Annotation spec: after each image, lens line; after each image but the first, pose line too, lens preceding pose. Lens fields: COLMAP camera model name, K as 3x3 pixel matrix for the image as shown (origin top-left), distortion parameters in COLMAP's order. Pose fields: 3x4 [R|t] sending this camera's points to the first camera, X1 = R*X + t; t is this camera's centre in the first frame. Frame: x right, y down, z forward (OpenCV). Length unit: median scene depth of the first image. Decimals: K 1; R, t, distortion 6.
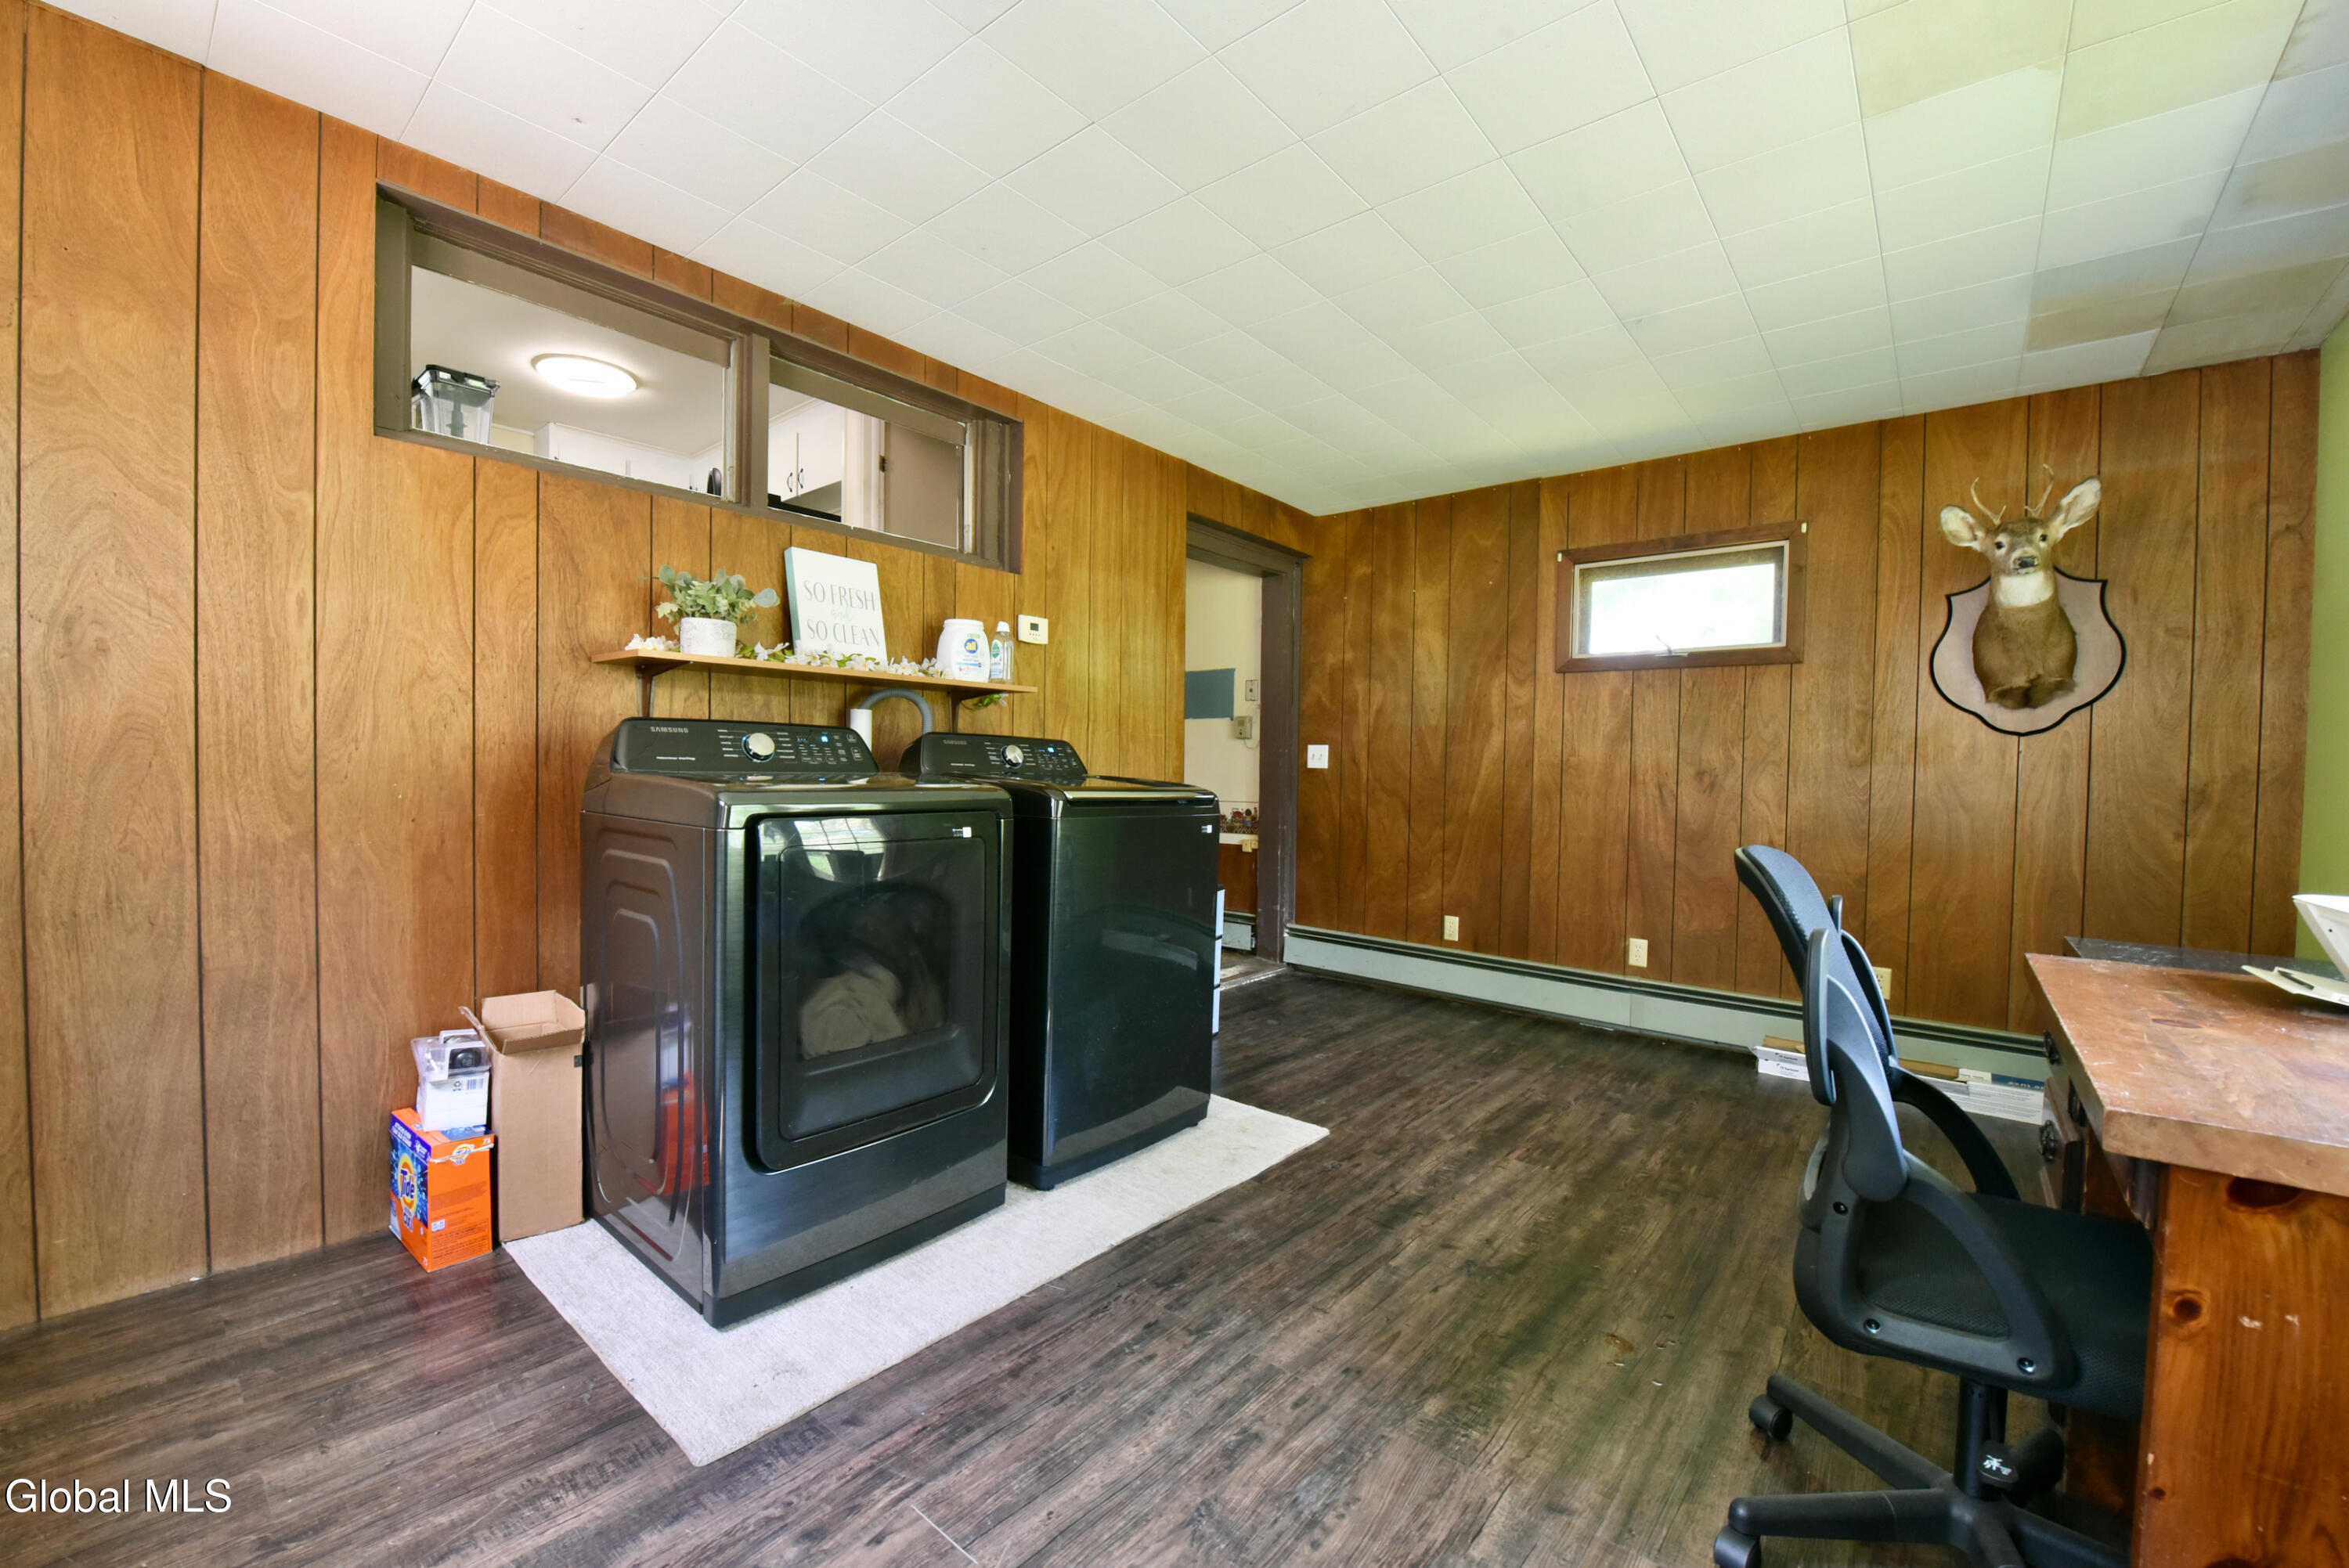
lens RADIAL K [[947.8, 0, 1168.3], [0, 947.8, 790.1], [0, 0, 1]] dist [-0.017640, -0.000954]
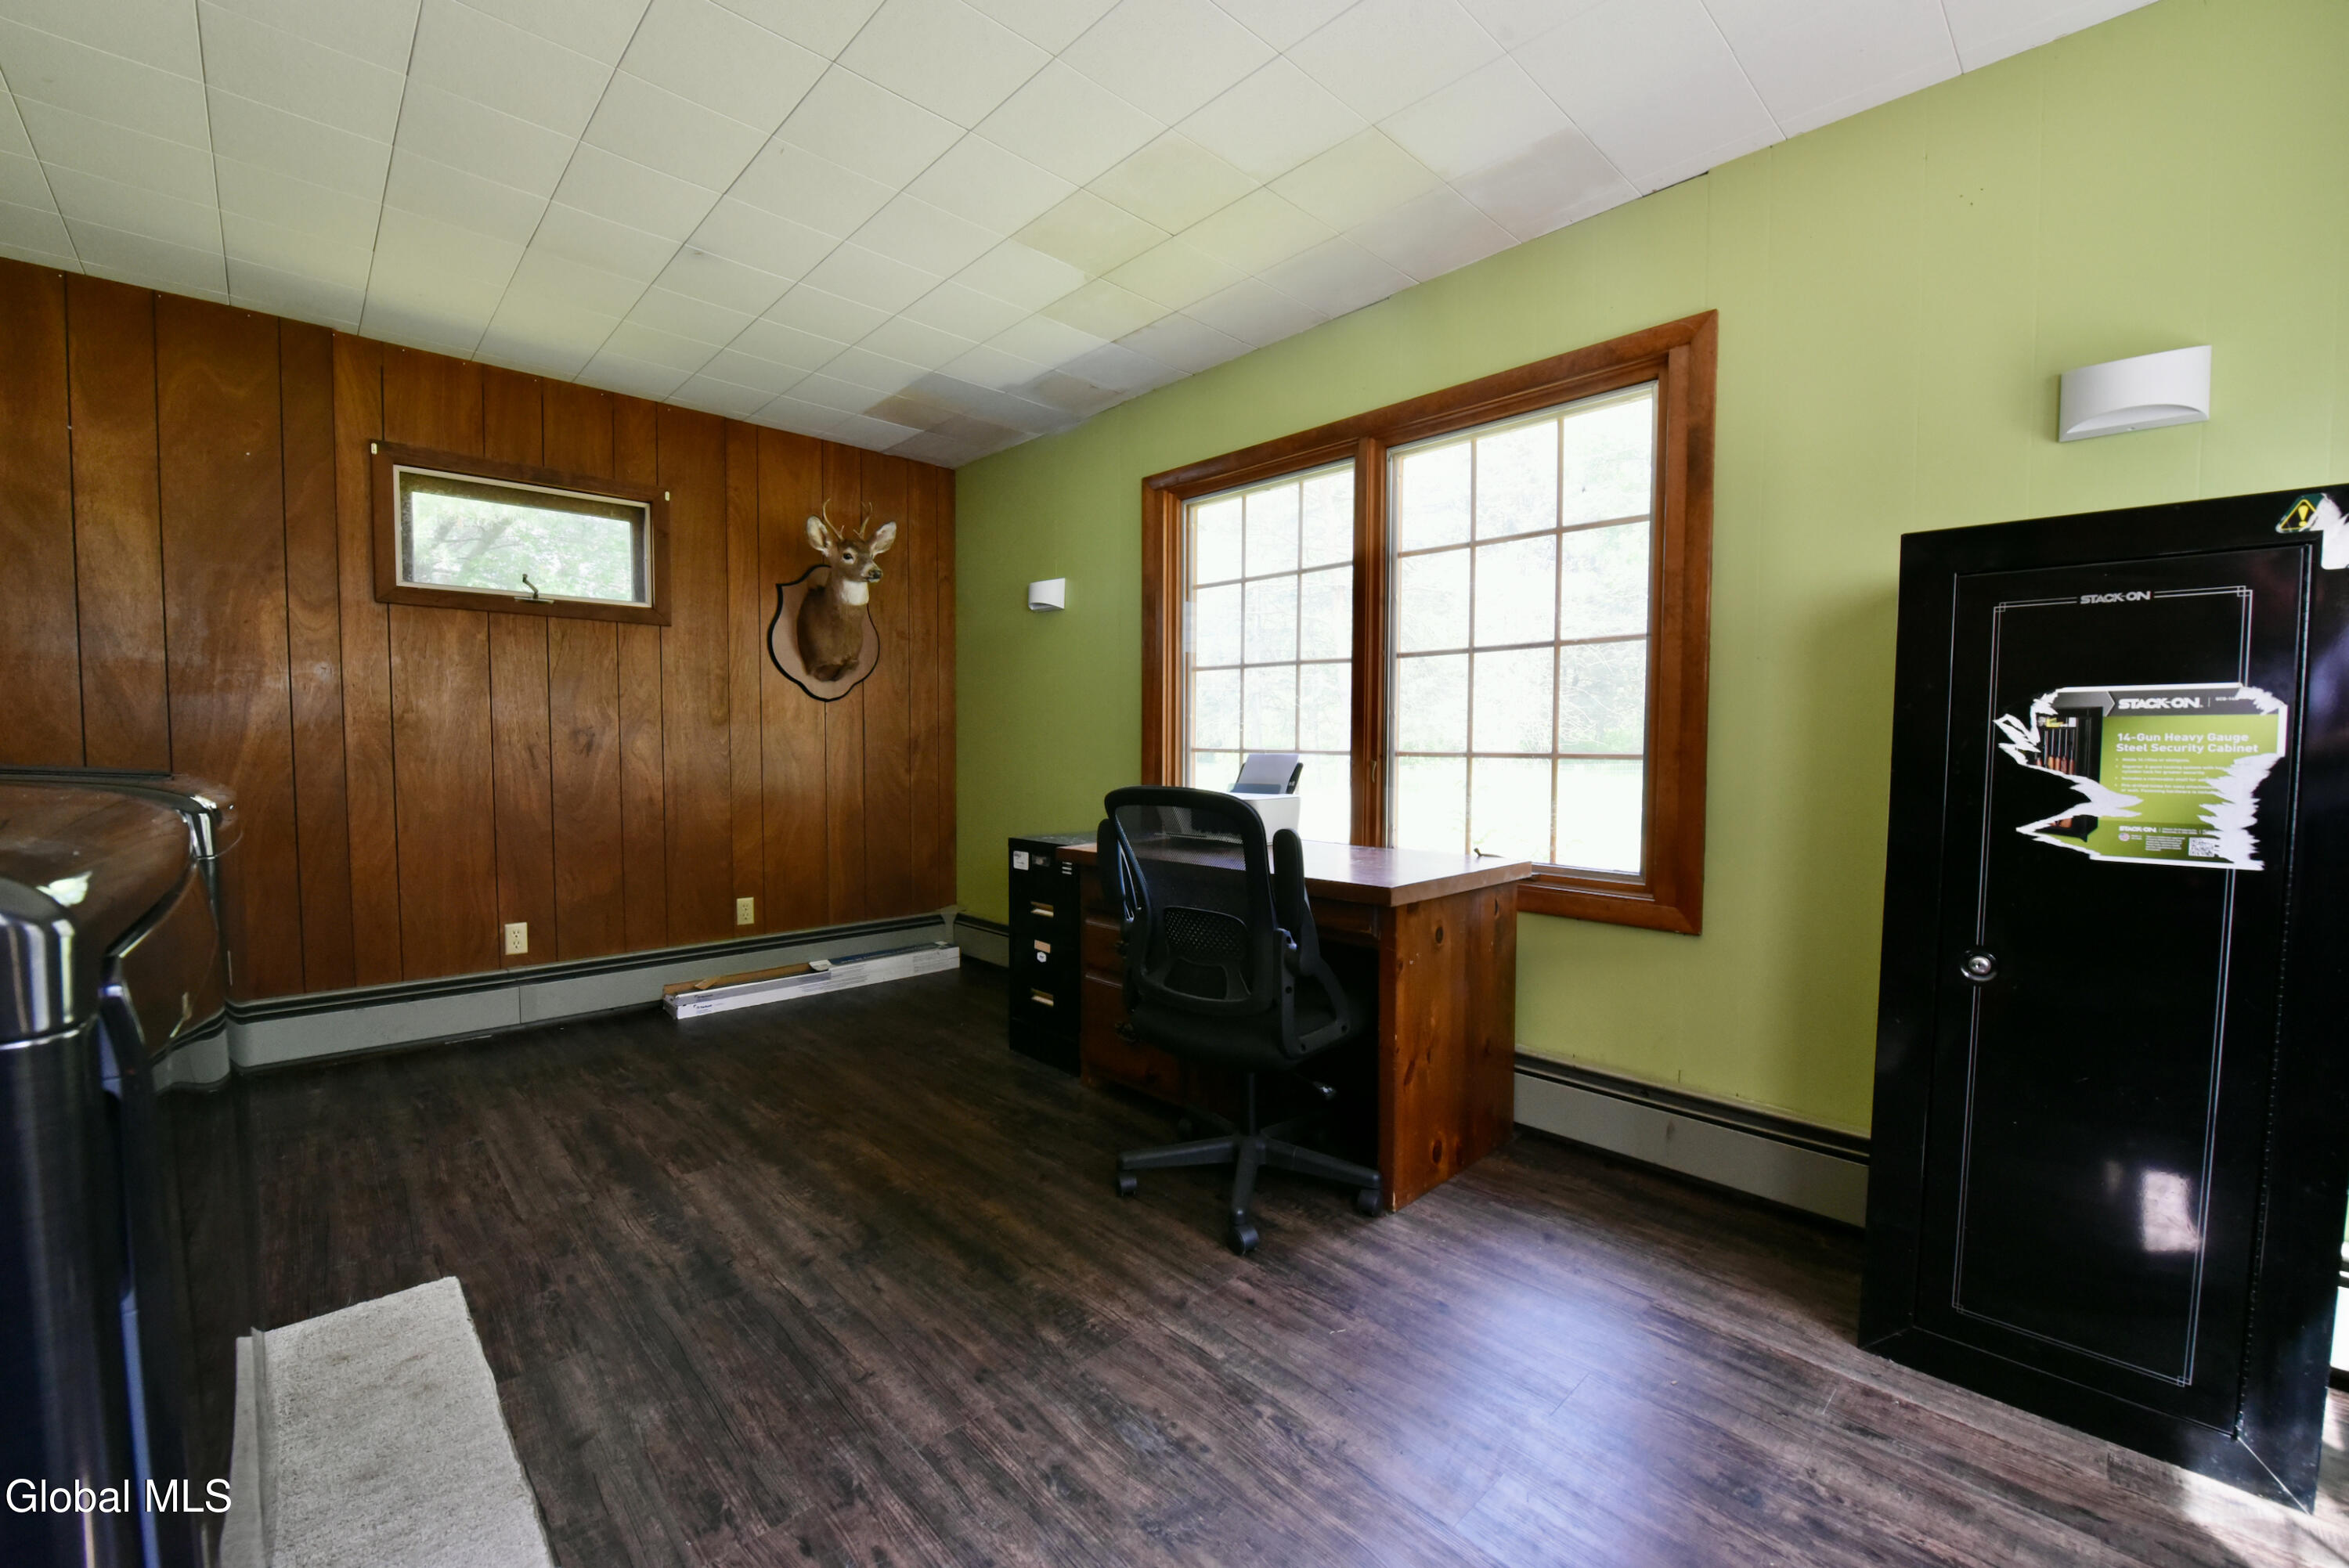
lens RADIAL K [[947.8, 0, 1168.3], [0, 947.8, 790.1], [0, 0, 1]] dist [-0.017640, -0.000954]
pose [[0.100888, -0.071111, 0.992353, -0.379780], [0.022254, 0.997354, 0.069207, -0.015411], [-0.994649, 0.015101, 0.102204, 0.396897]]
